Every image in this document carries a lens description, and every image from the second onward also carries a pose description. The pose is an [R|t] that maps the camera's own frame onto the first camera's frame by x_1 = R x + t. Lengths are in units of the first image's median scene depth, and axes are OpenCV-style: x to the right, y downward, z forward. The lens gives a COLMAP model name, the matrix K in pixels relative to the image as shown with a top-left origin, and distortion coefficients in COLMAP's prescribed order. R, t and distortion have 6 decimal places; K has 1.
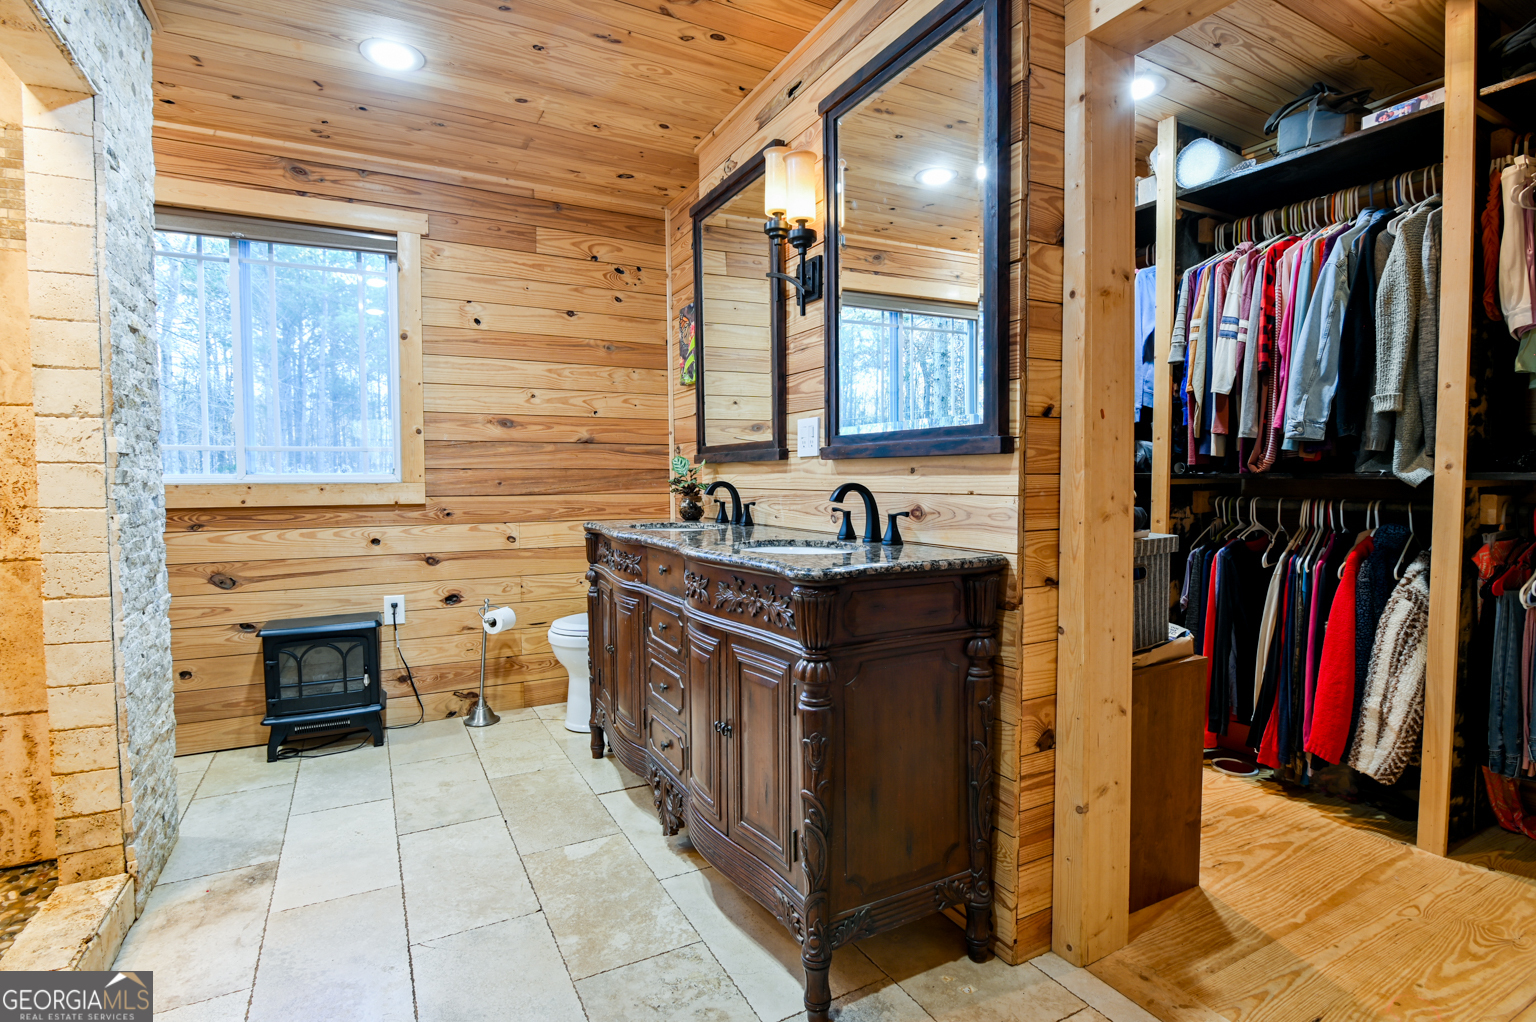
lens RADIAL K [[752.2, 0, 763.8], [0, 752.2, 512.7], [0, 0, 1]] dist [-0.021249, 0.000957]
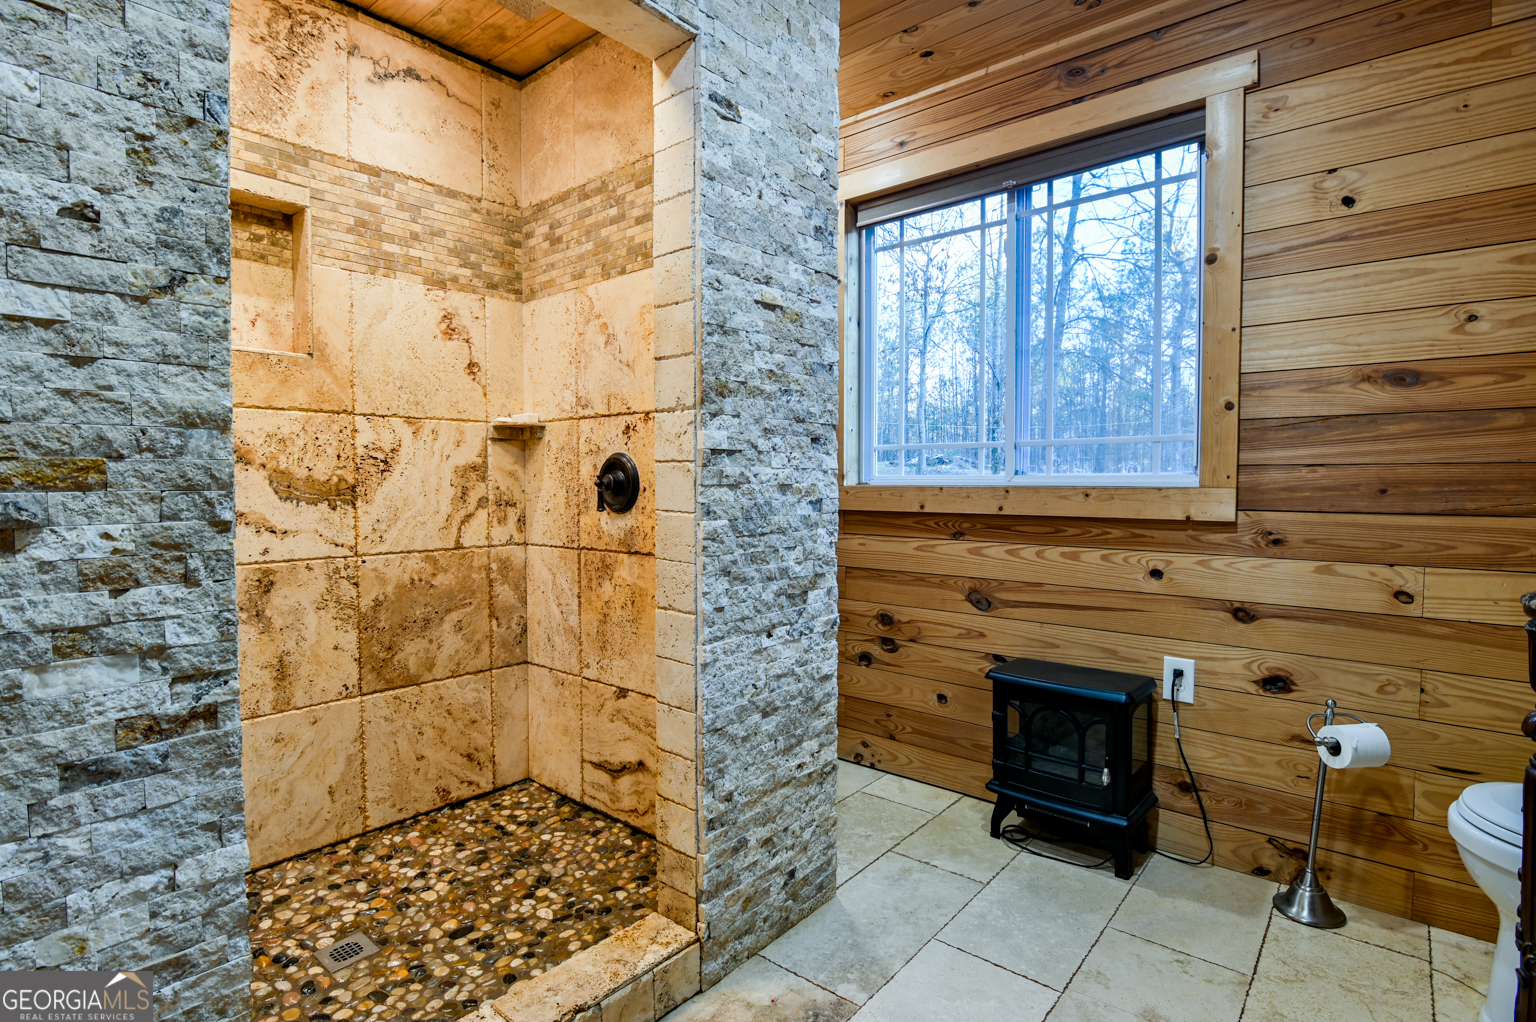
lens RADIAL K [[752.2, 0, 775.6], [0, 752.2, 509.4], [0, 0, 1]] dist [-0.021249, 0.000957]
pose [[0.370191, 0.039551, -0.928113, -0.019842], [-0.045762, 0.998657, 0.024305, -0.020730], [0.927828, 0.033475, 0.371503, 0.431842]]
